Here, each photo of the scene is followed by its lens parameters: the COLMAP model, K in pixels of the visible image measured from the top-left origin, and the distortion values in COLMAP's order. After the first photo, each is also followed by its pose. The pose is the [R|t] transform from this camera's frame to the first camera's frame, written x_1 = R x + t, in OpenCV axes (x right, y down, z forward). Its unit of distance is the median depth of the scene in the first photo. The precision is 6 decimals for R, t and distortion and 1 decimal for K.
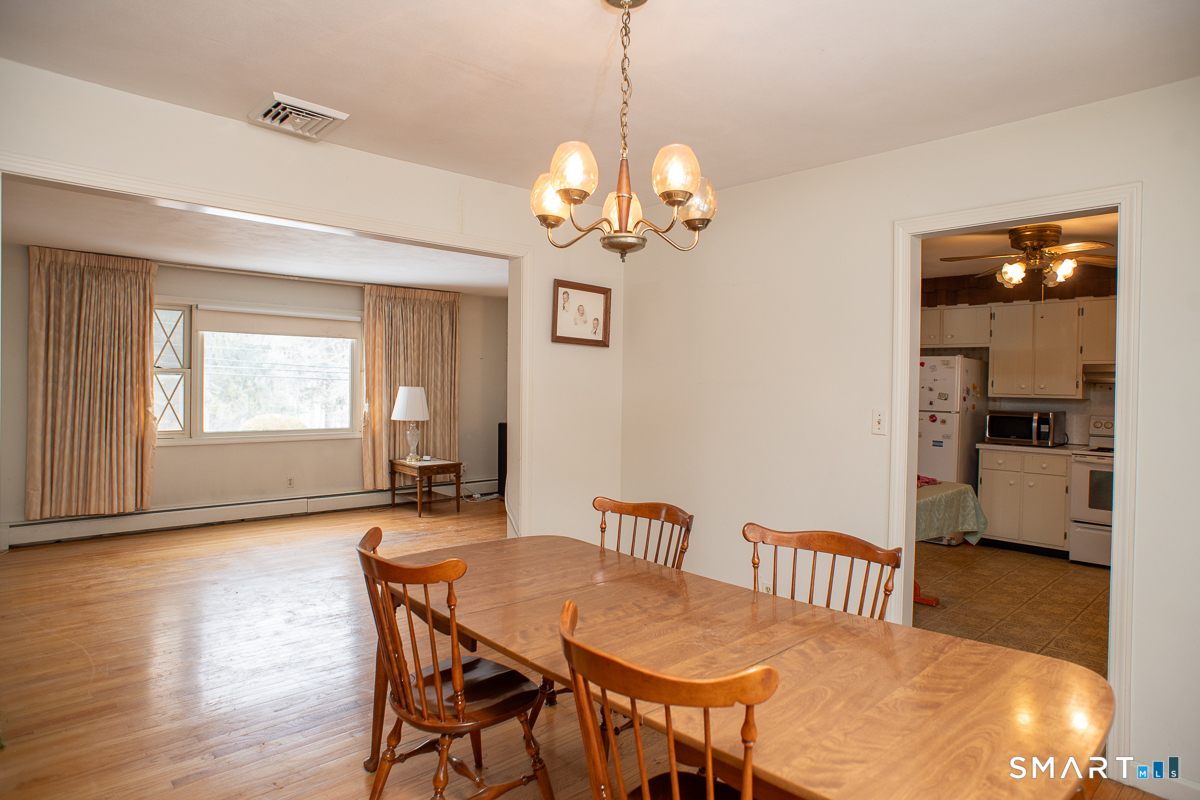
lens RADIAL K [[695.0, 0, 606.1], [0, 695.0, 398.6], [0, 0, 1]] dist [-0.102759, 0.075199]
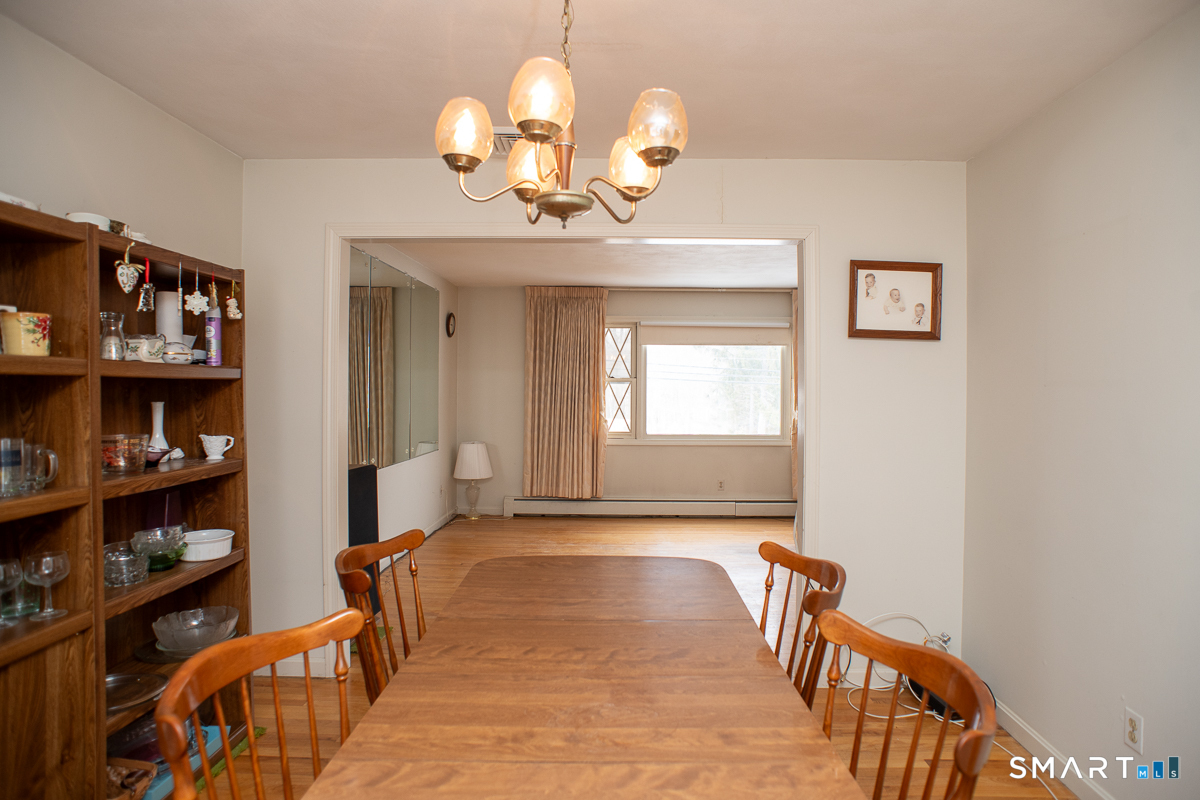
lens RADIAL K [[695.0, 0, 606.1], [0, 695.0, 398.6], [0, 0, 1]] dist [-0.102759, 0.075199]
pose [[0.736837, -0.001234, -0.676069, 0.154718], [-0.007727, 0.999918, -0.010246, 0.003175], [0.676026, 0.012774, 0.736767, 0.107440]]
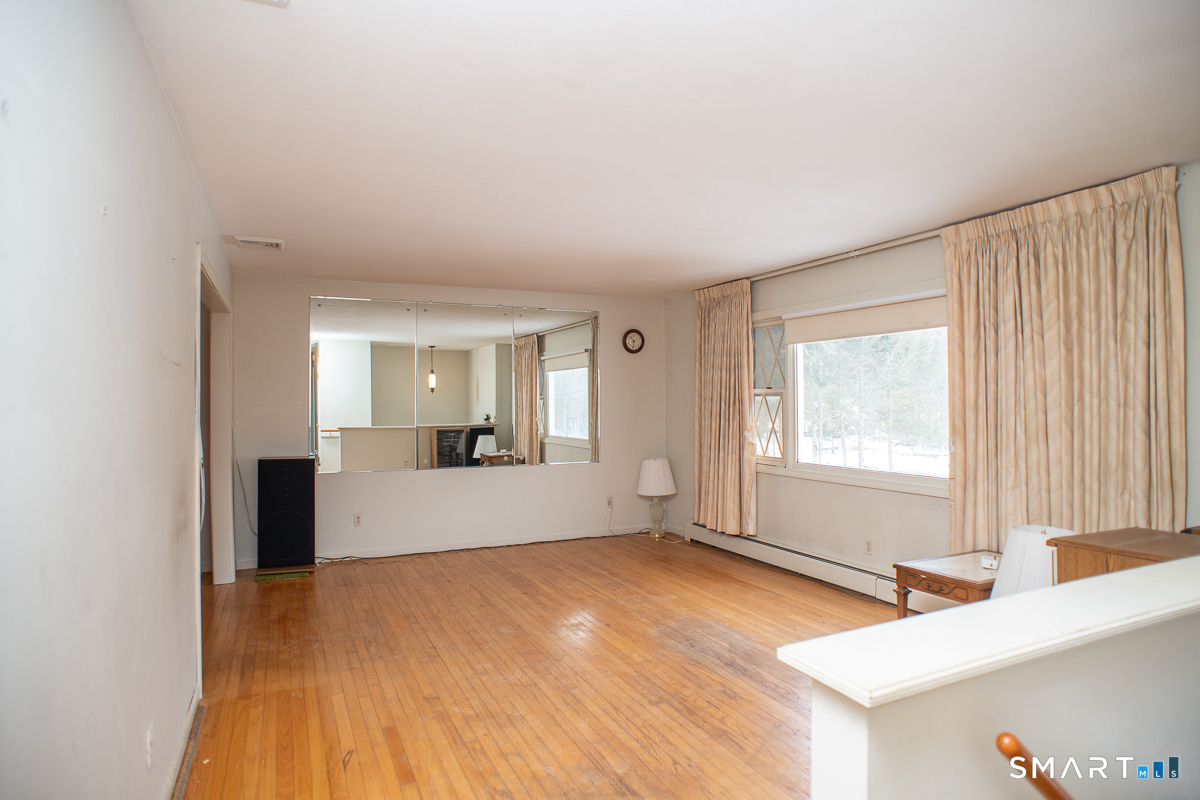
lens RADIAL K [[681.1, 0, 609.8], [0, 681.1, 401.6], [0, 0, 1]] dist [-0.102119, 0.070193]
pose [[-0.278352, -0.016809, -0.960332, 0.318916], [-0.018663, 0.999753, -0.012090, -0.013390], [0.960298, 0.014557, -0.278597, 1.106046]]
